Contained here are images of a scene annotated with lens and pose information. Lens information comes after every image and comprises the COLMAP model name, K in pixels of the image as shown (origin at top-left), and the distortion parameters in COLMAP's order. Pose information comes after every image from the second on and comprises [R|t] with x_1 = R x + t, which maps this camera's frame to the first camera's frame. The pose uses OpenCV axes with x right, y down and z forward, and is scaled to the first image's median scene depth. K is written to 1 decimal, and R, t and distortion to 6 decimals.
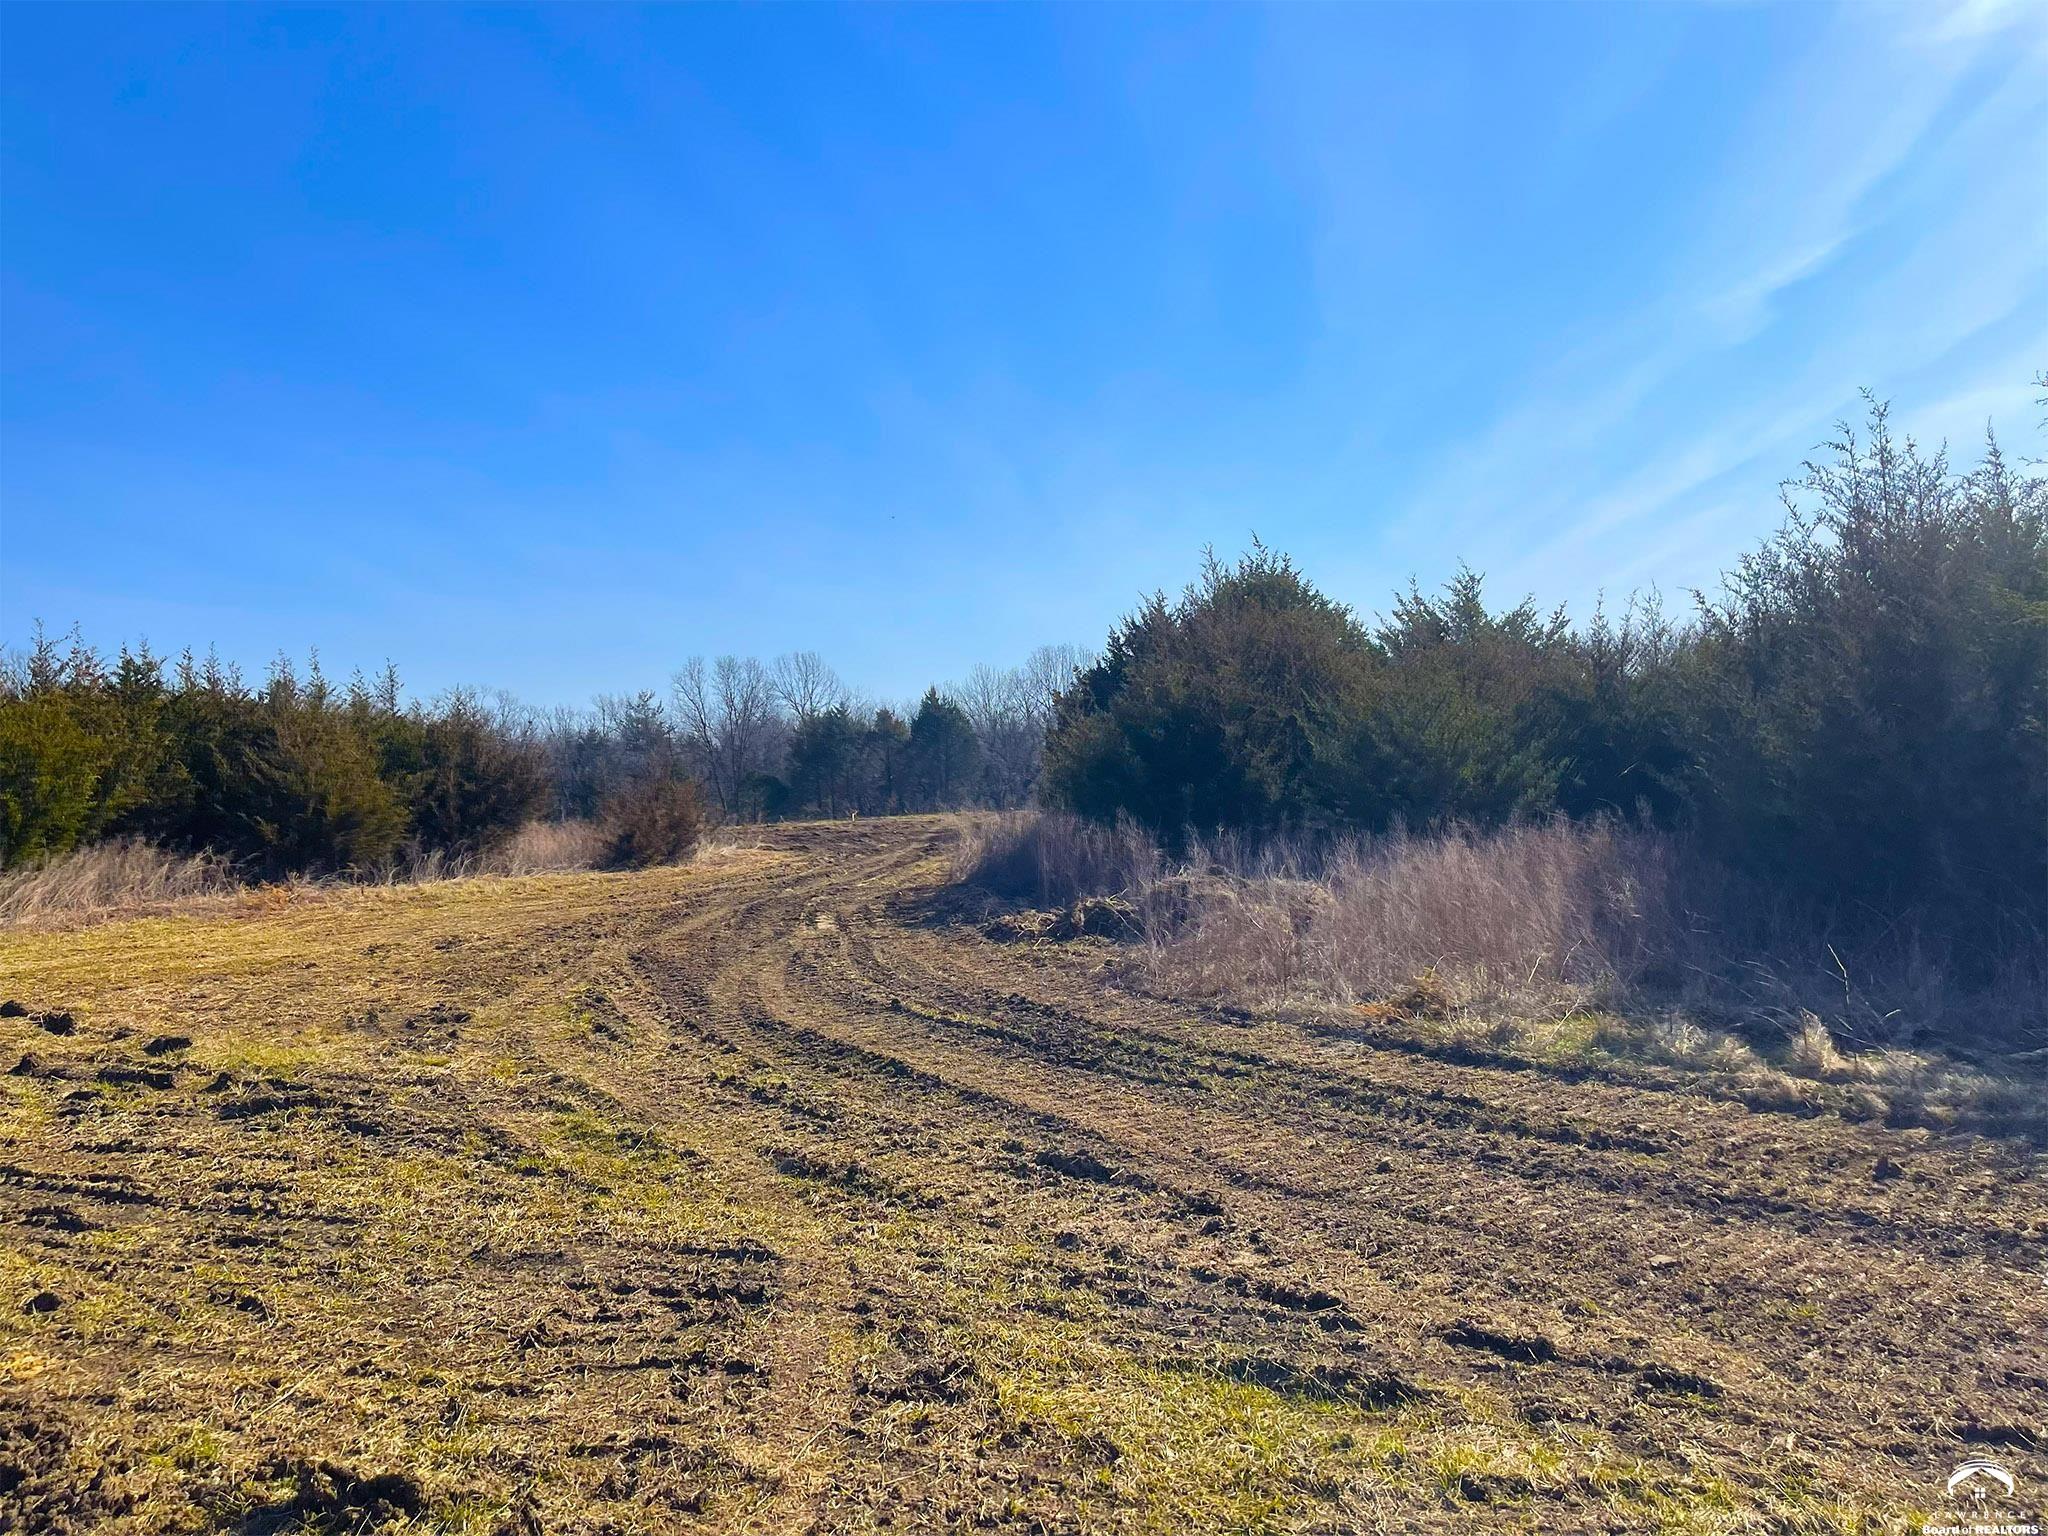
lens RADIAL K [[1549.3, 0, 1024.0], [0, 1549.3, 768.0], [0, 0, 1]] dist [0.056503, 0.000662]
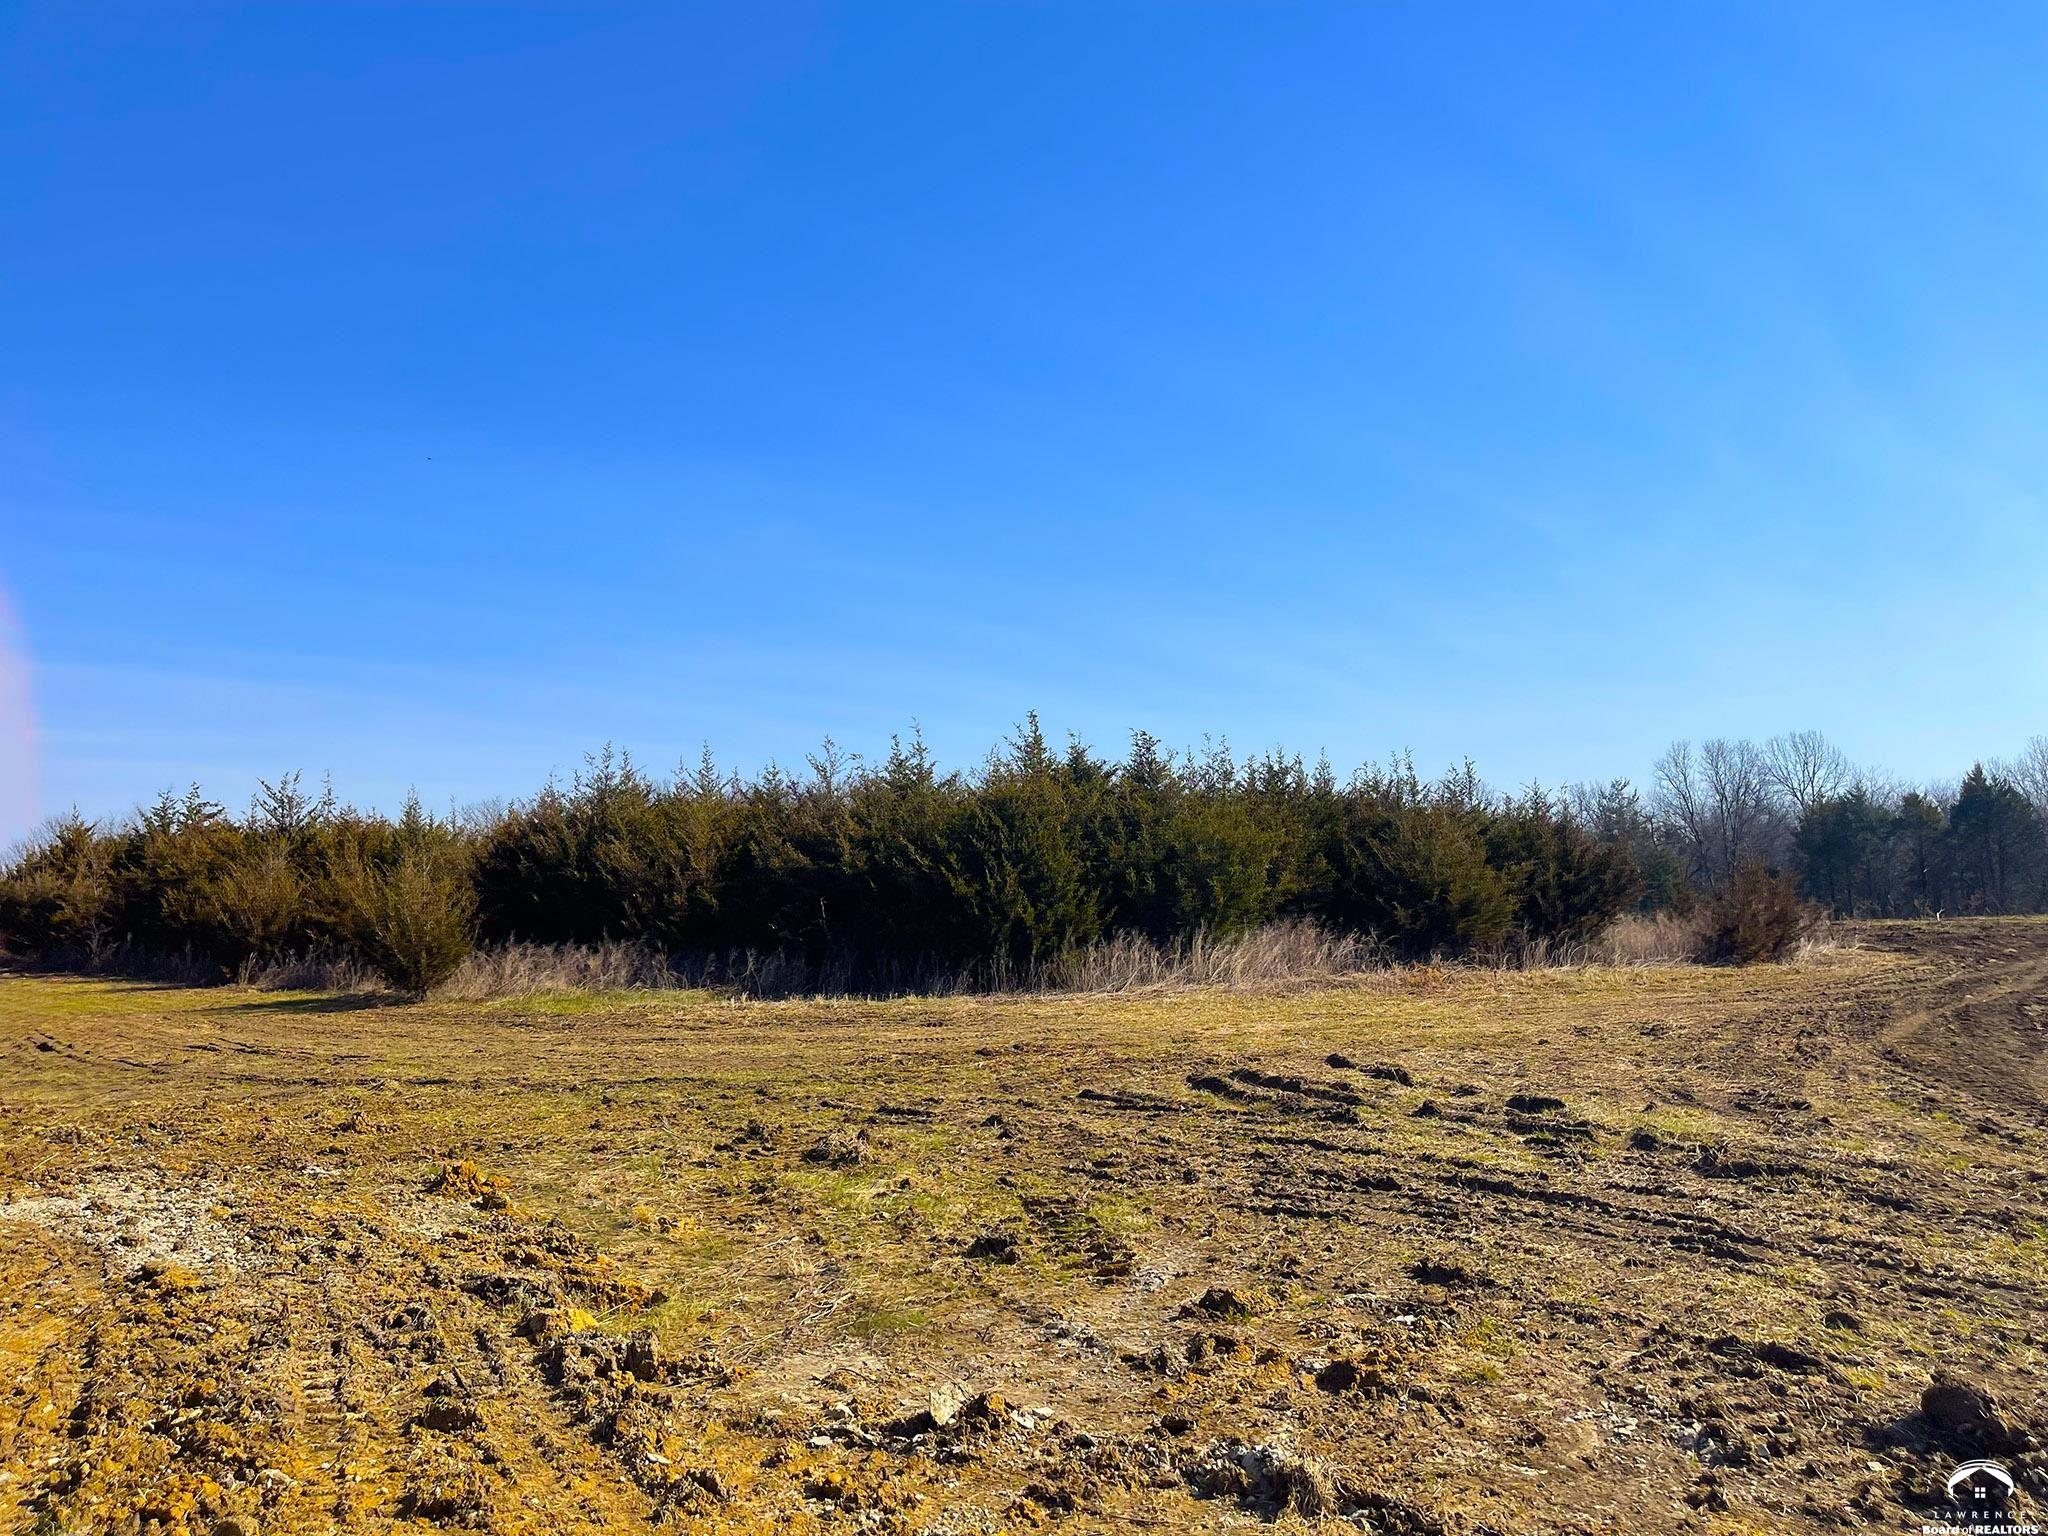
lens RADIAL K [[1549.3, 0, 1024.0], [0, 1549.3, 768.0], [0, 0, 1]] dist [0.056503, 0.000662]
pose [[0.834684, -0.032685, -0.549759, -0.086343], [0.000489, 0.998281, -0.058610, 0.000227], [0.550729, 0.048652, 0.833265, -0.057391]]
